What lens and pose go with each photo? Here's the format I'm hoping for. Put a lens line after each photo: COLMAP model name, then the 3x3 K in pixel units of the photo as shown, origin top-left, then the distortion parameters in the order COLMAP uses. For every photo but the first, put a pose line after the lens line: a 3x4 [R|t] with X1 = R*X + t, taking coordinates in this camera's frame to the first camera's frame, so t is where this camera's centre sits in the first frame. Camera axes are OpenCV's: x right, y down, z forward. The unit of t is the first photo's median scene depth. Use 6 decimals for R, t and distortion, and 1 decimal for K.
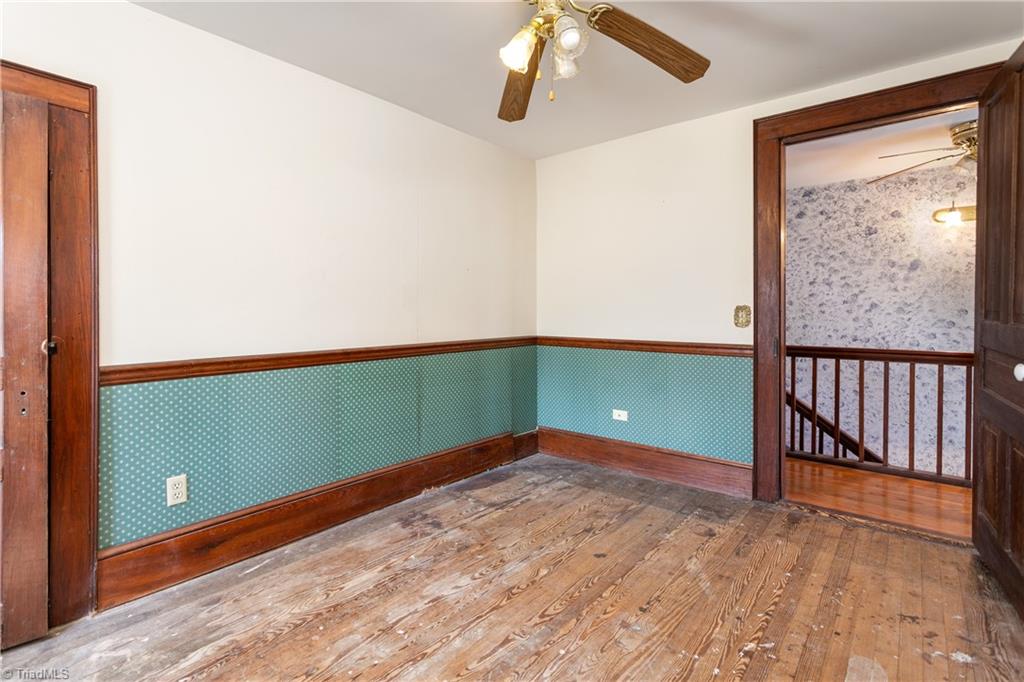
lens RADIAL K [[495.2, 0, 510.7], [0, 495.2, 310.4], [0, 0, 1]] dist [-0.001295, 0.000093]
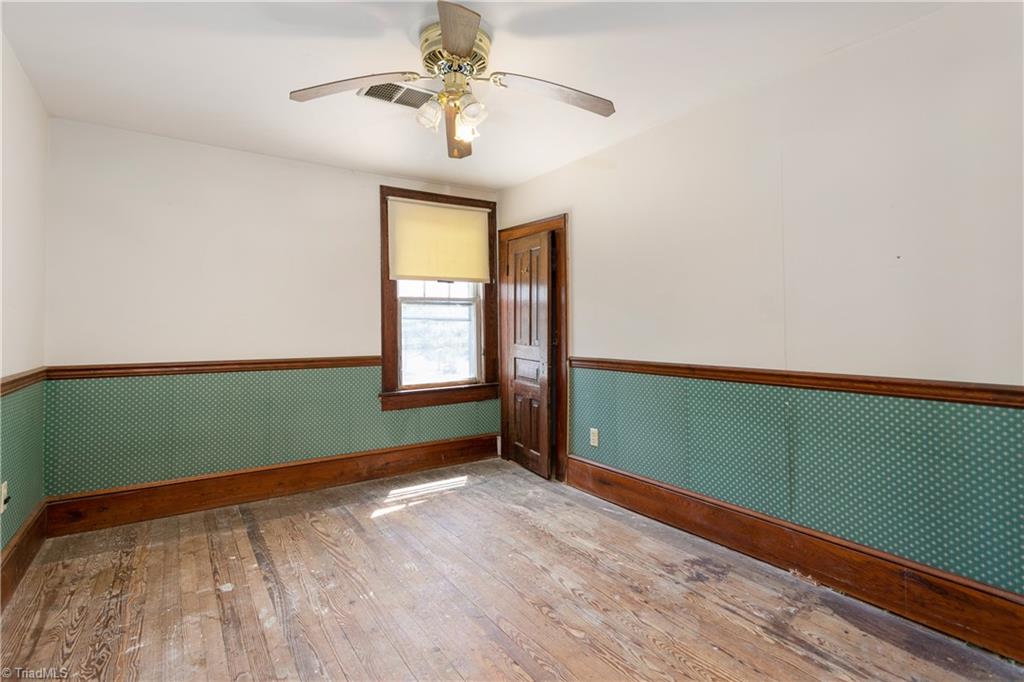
lens RADIAL K [[494.1, 0, 500.7], [0, 494.1, 331.4], [0, 0, 1]] dist [0.000872, 0.001011]
pose [[-0.275457, 0.015731, -0.961185, 0.982450], [0.003807, 0.999876, 0.015273, -0.007413], [0.961306, 0.000548, -0.275483, 1.189485]]
